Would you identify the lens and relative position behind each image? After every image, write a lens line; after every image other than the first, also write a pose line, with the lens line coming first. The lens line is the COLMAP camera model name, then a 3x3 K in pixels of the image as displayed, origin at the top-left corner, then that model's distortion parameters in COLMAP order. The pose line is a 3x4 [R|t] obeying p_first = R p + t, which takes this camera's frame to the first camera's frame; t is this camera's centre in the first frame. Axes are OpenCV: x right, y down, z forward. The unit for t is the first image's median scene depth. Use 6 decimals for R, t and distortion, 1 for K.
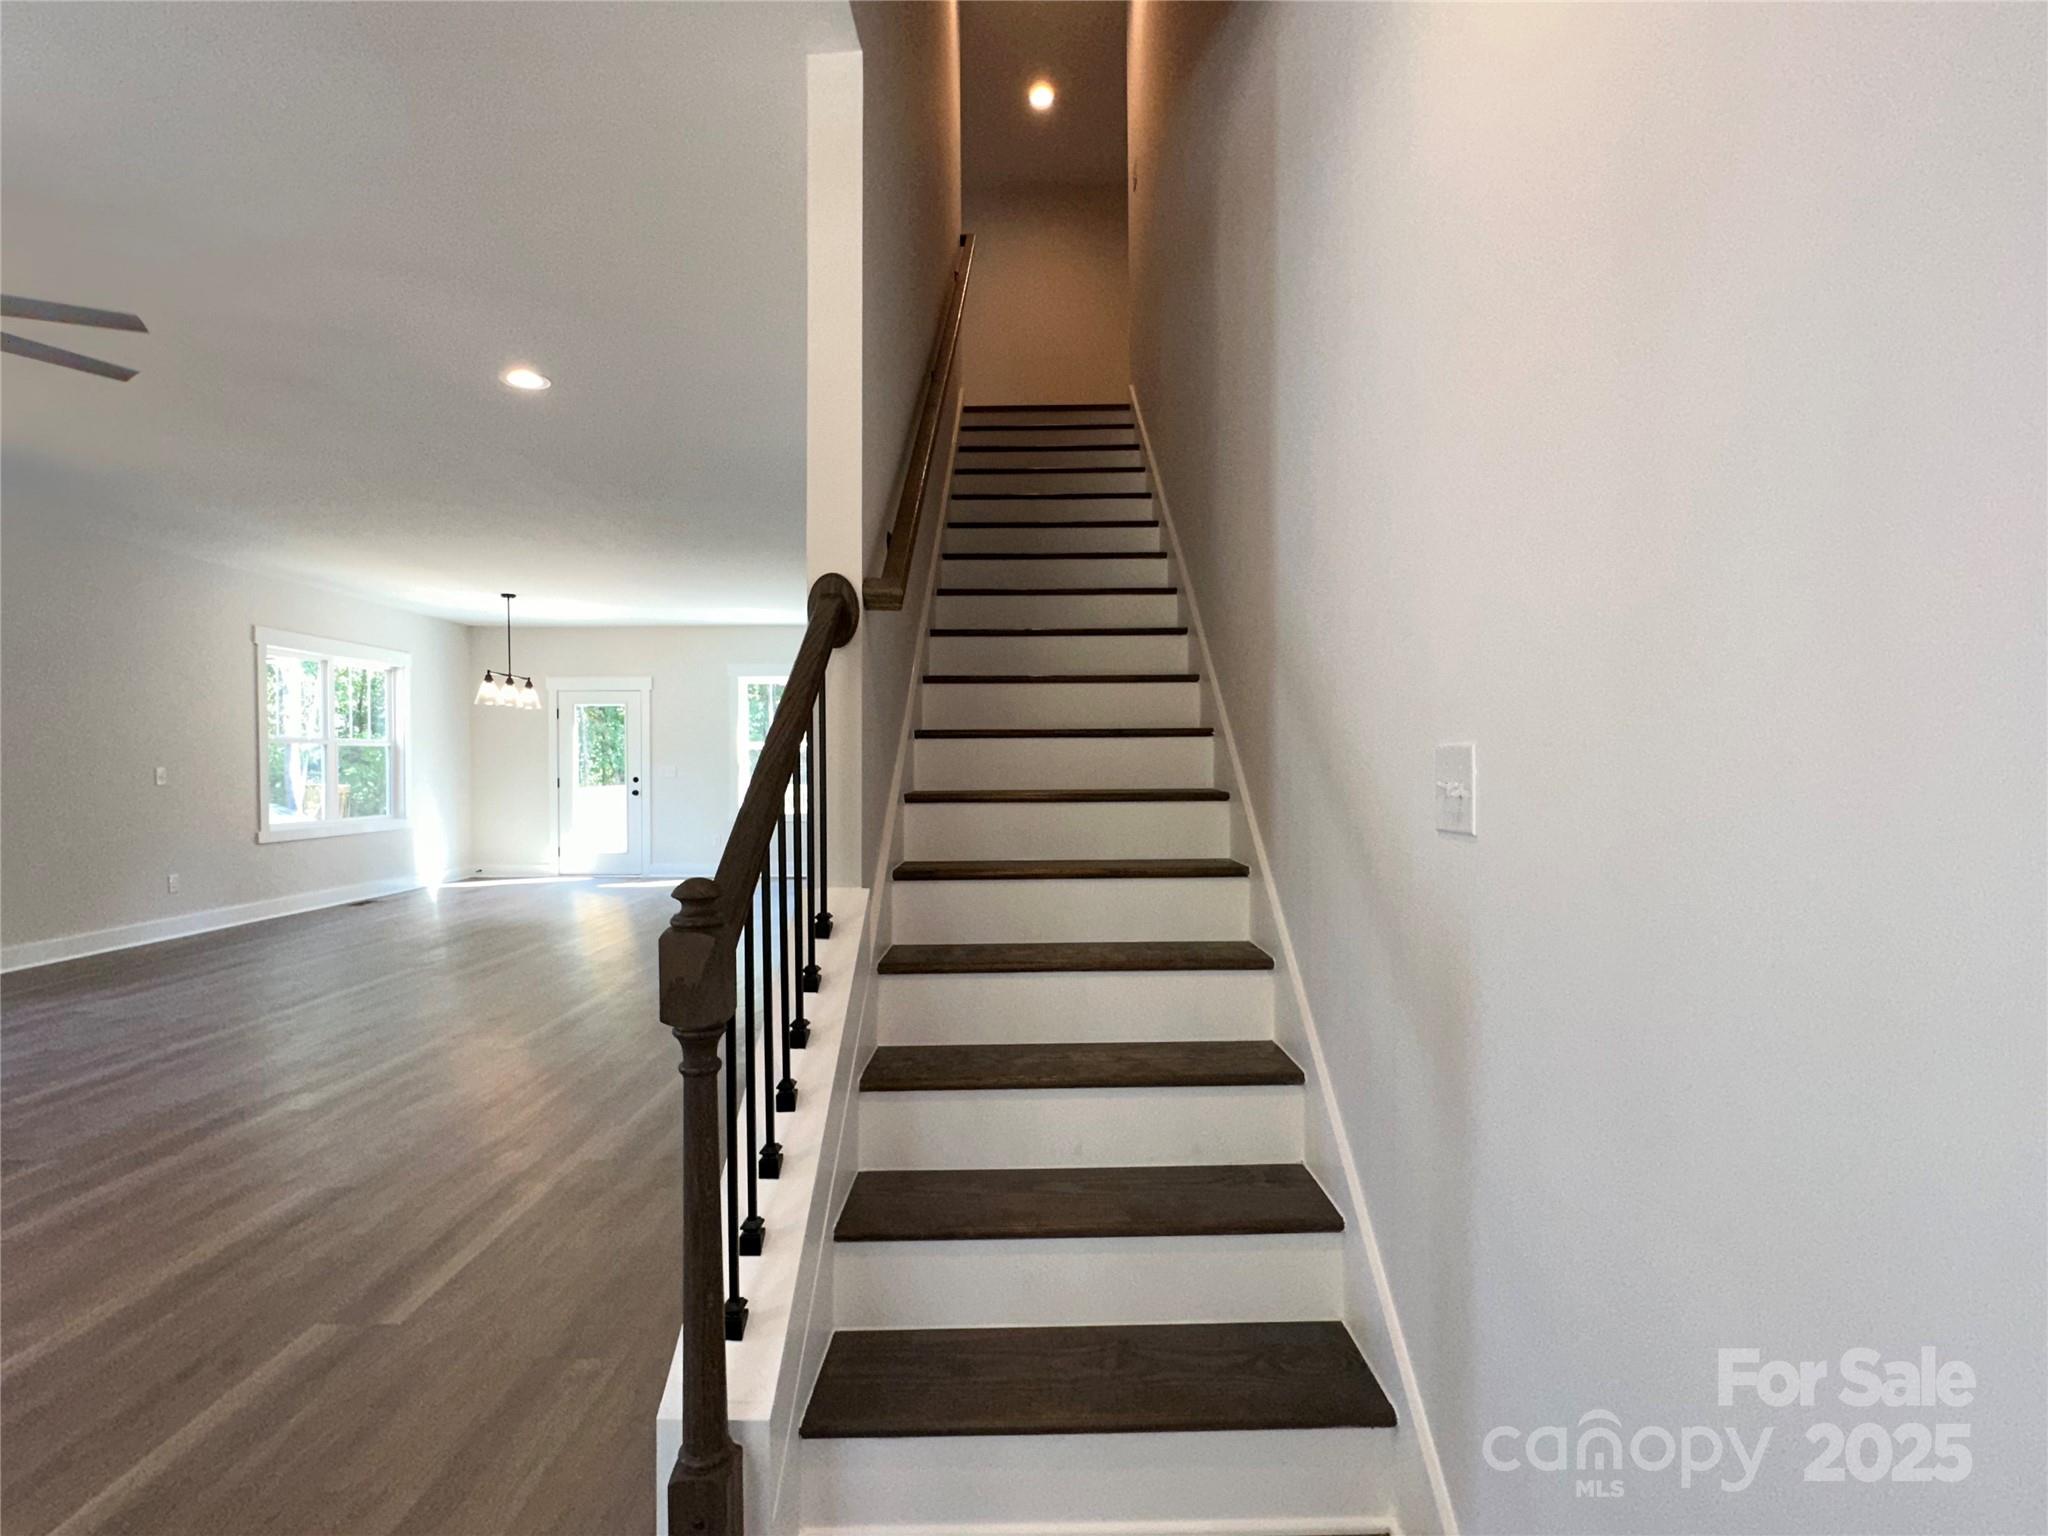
lens RADIAL K [[1037.9, 0, 1019.1], [0, 1037.9, 783.9], [0, 0, 1]] dist [-0.006848, 0.001332]
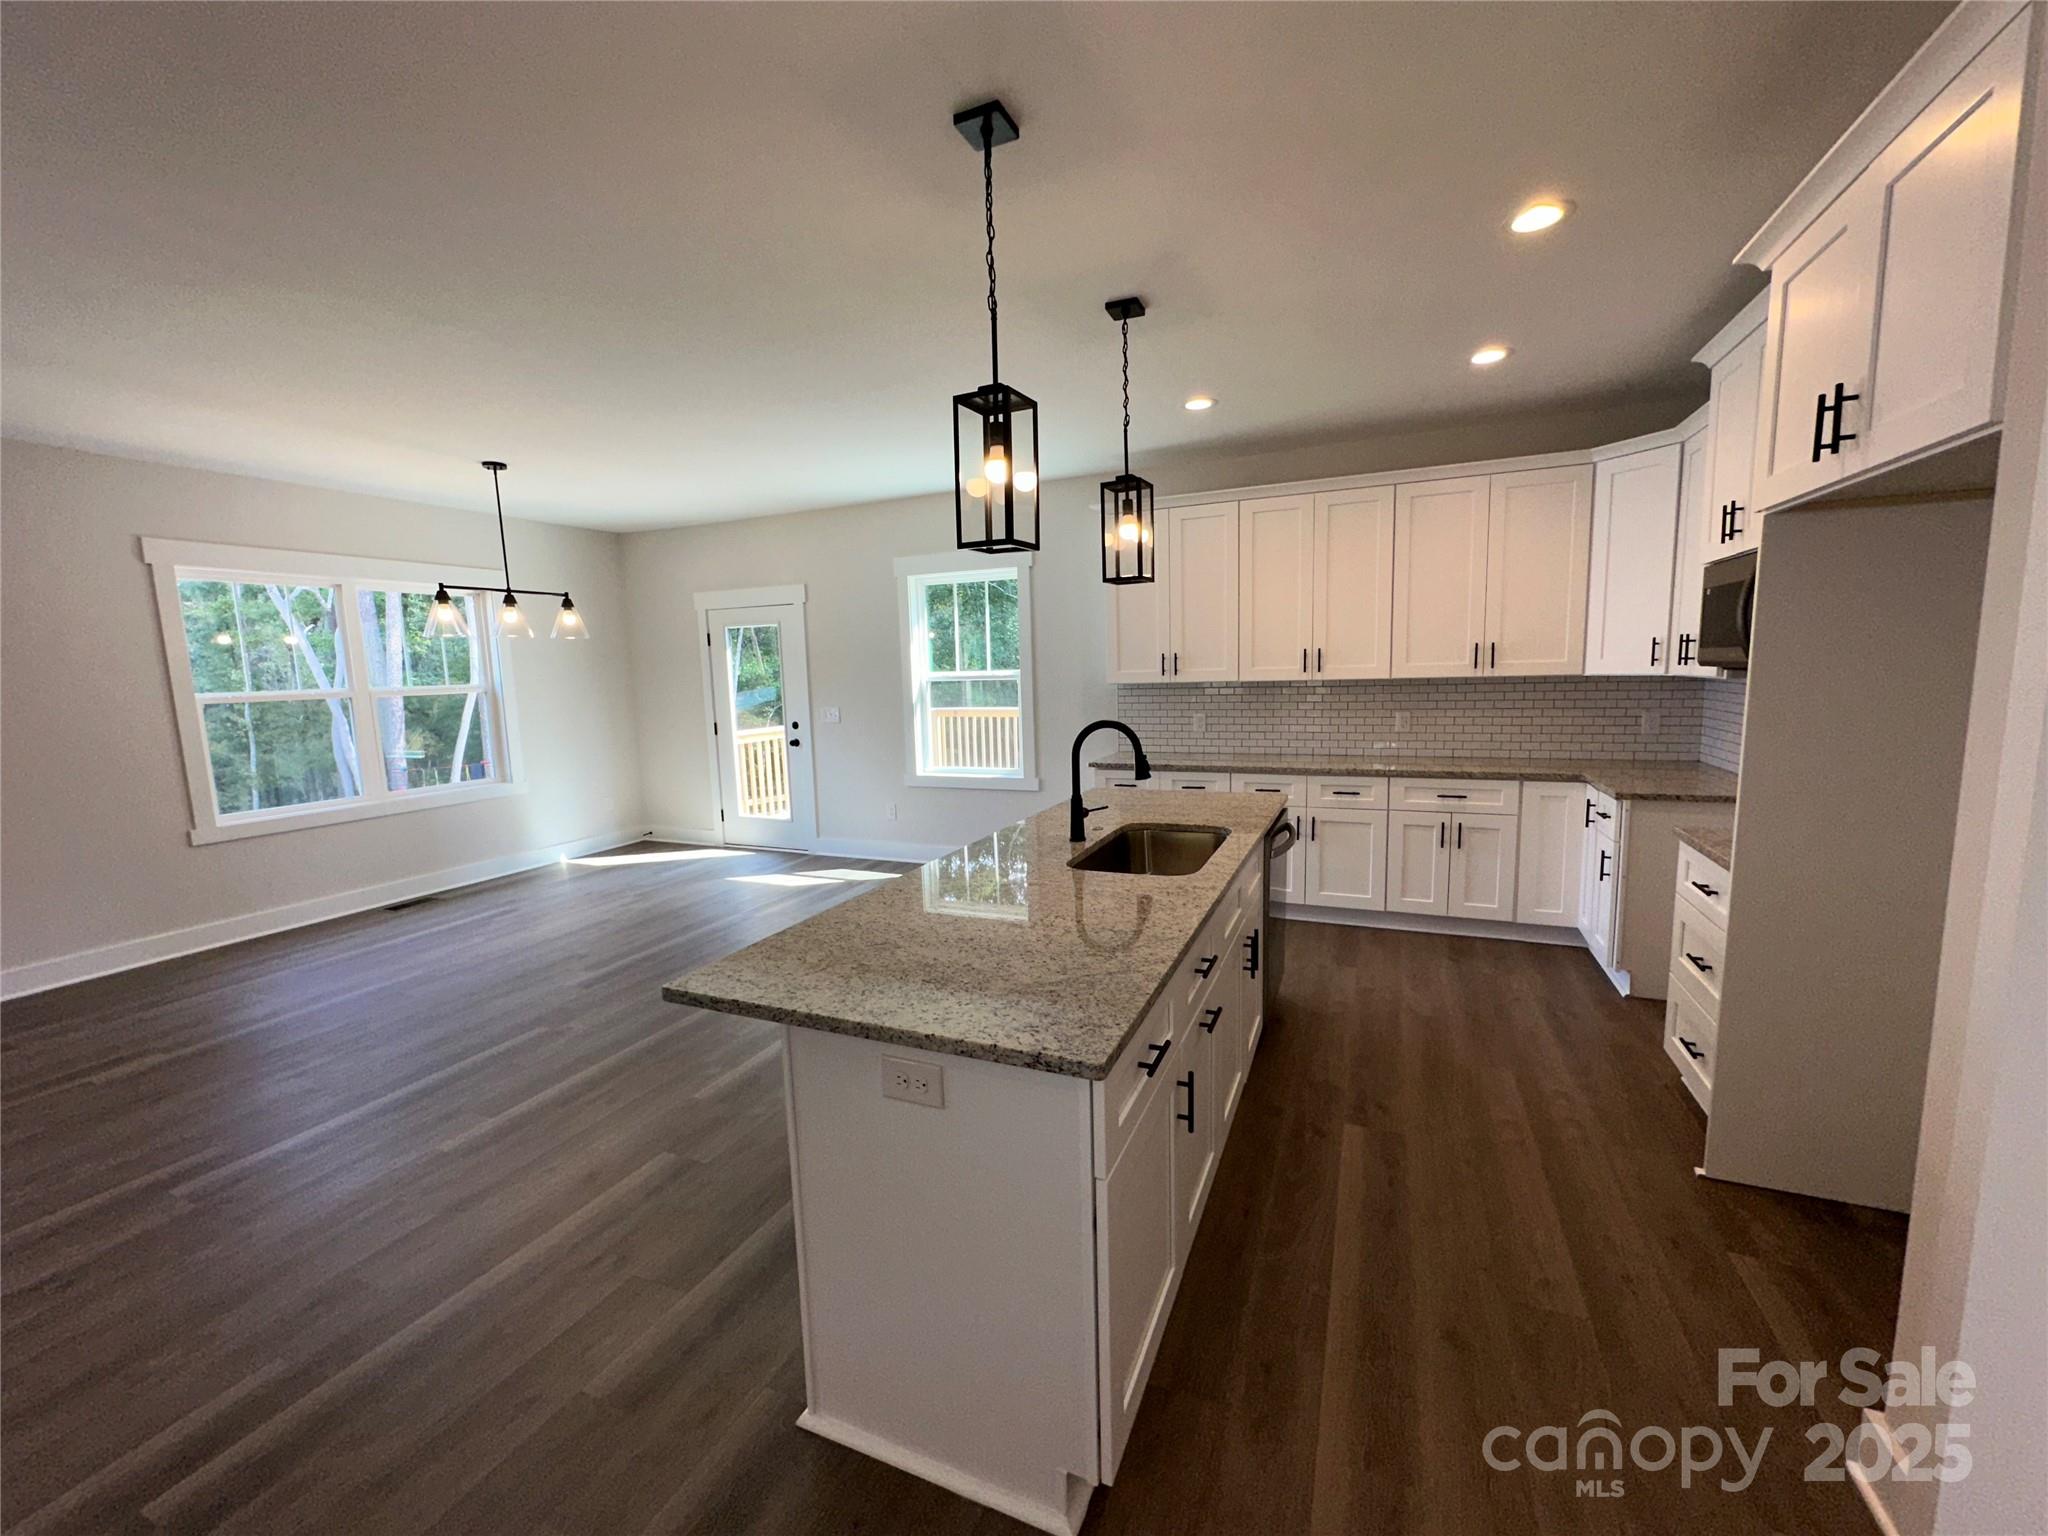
lens RADIAL K [[817.1, 0, 1026.0], [0, 817.1, 770.3], [0, 0, 1]] dist [-0.006333, 0.000331]
pose [[0.914500, 0.035316, -0.403041, 0.023937], [0.015196, 0.992482, 0.121446, -0.045042], [0.404299, -0.117187, 0.907088, 0.582262]]
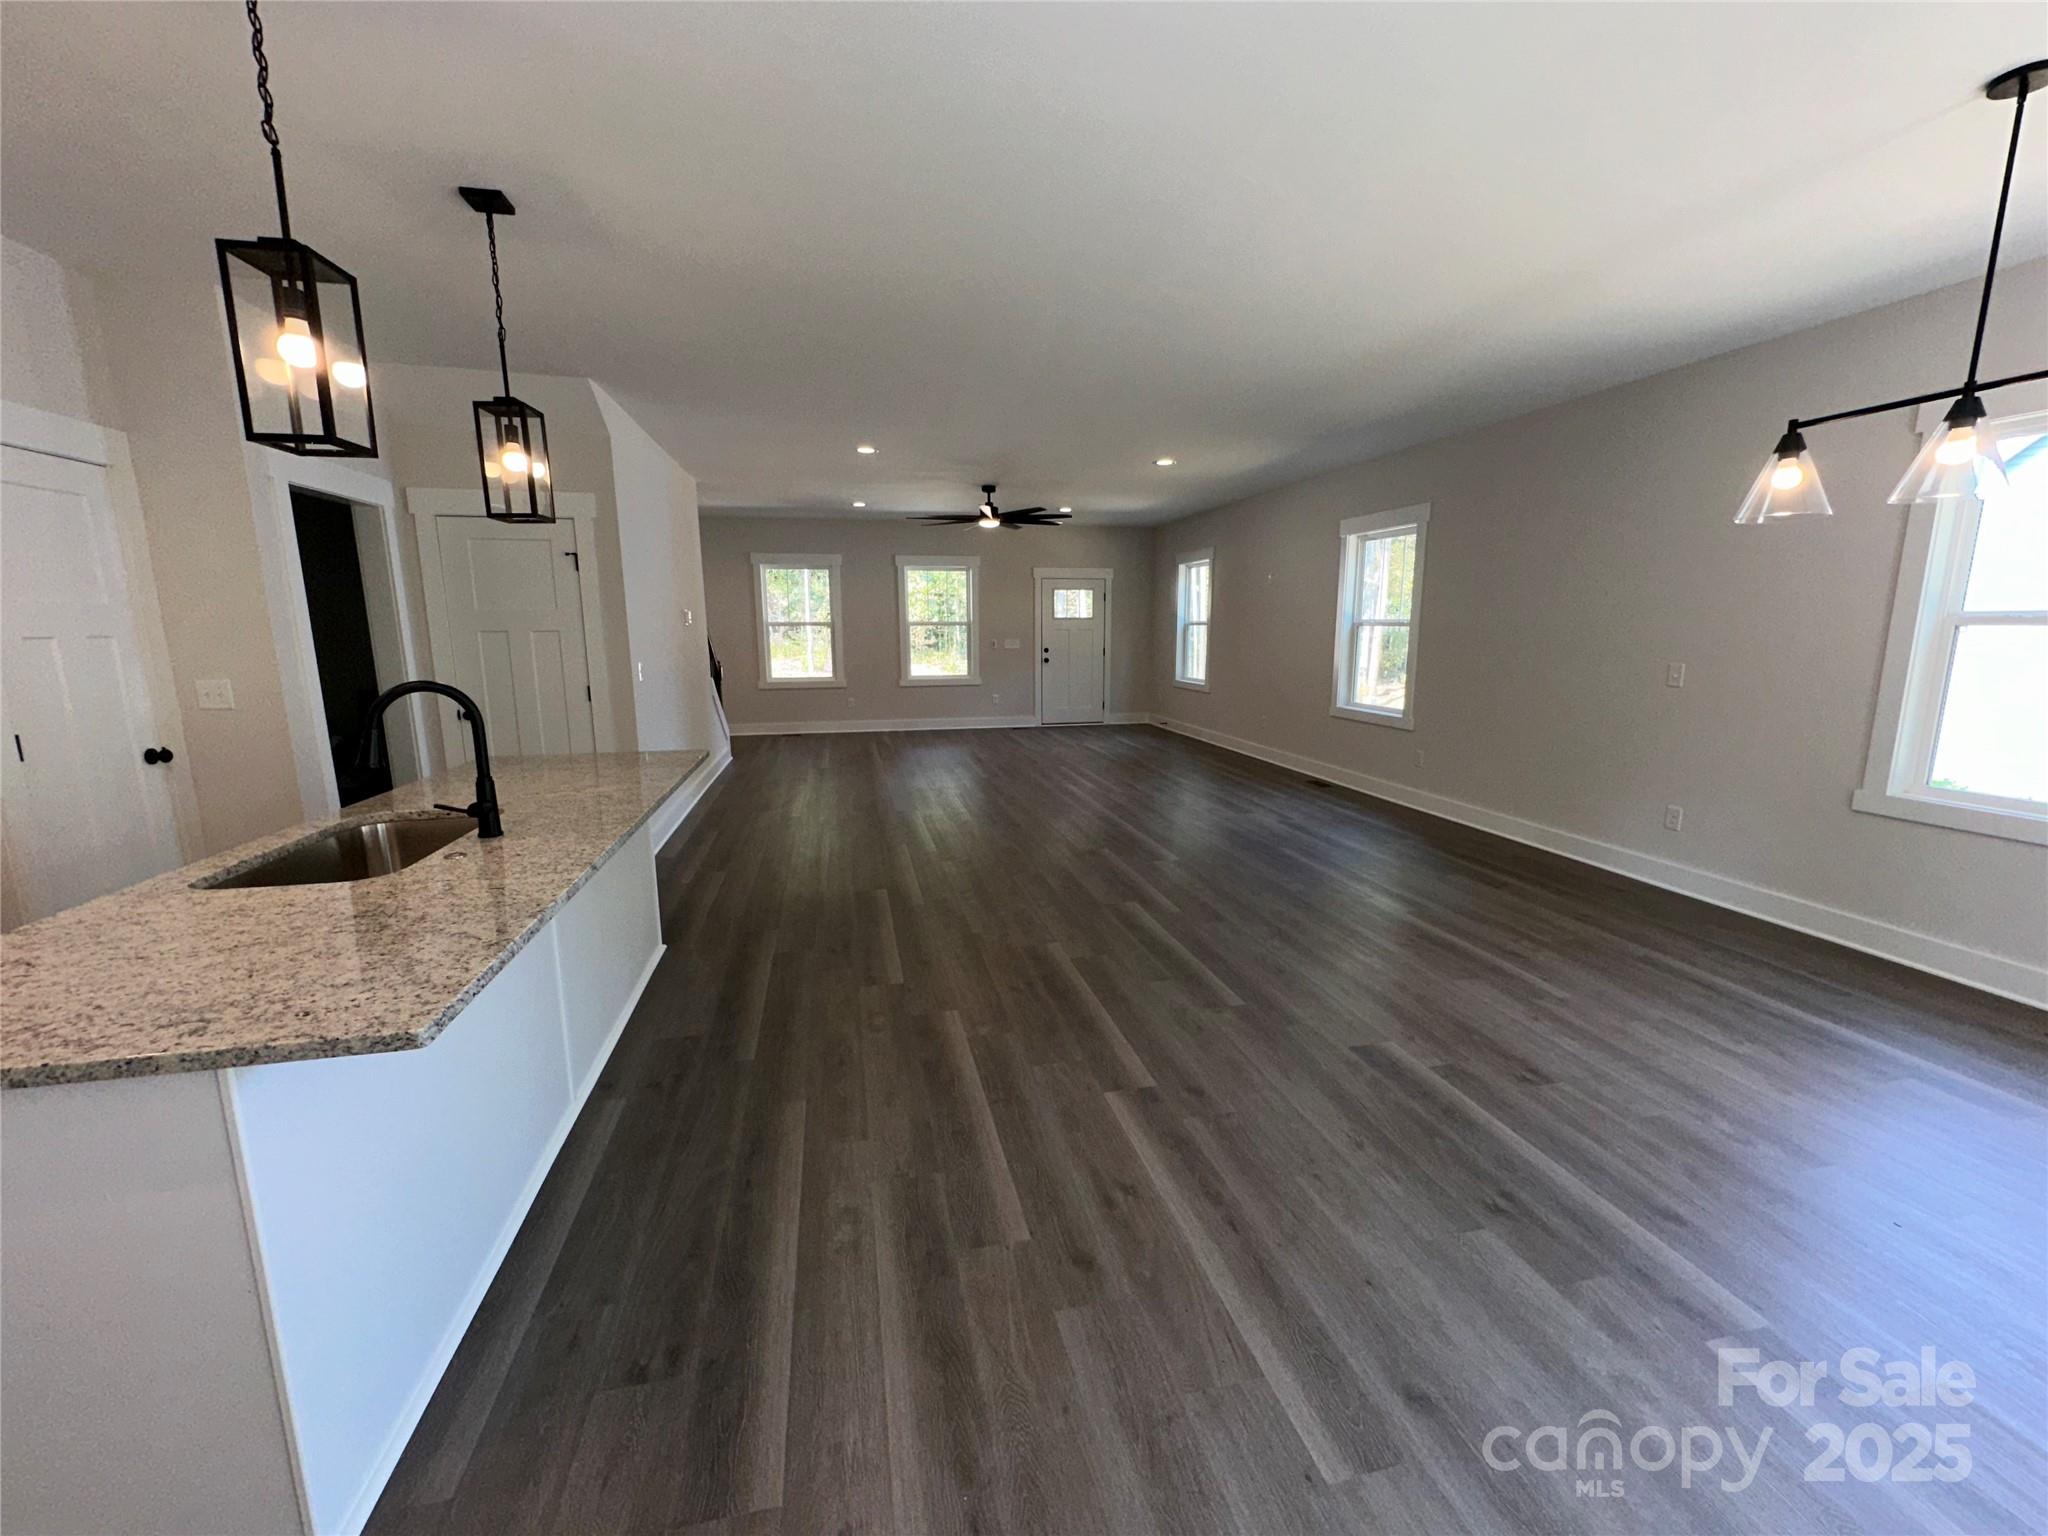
lens RADIAL K [[817.1, 0, 1021.7], [0, 817.1, 773.2], [0, 0, 1]] dist [-0.006333, 0.000331]
pose [[-0.978581, 0.052078, -0.199167, -0.160965], [0.012405, 0.980632, 0.195464, -0.043511], [0.205489, 0.188807, -0.960274, 1.056651]]
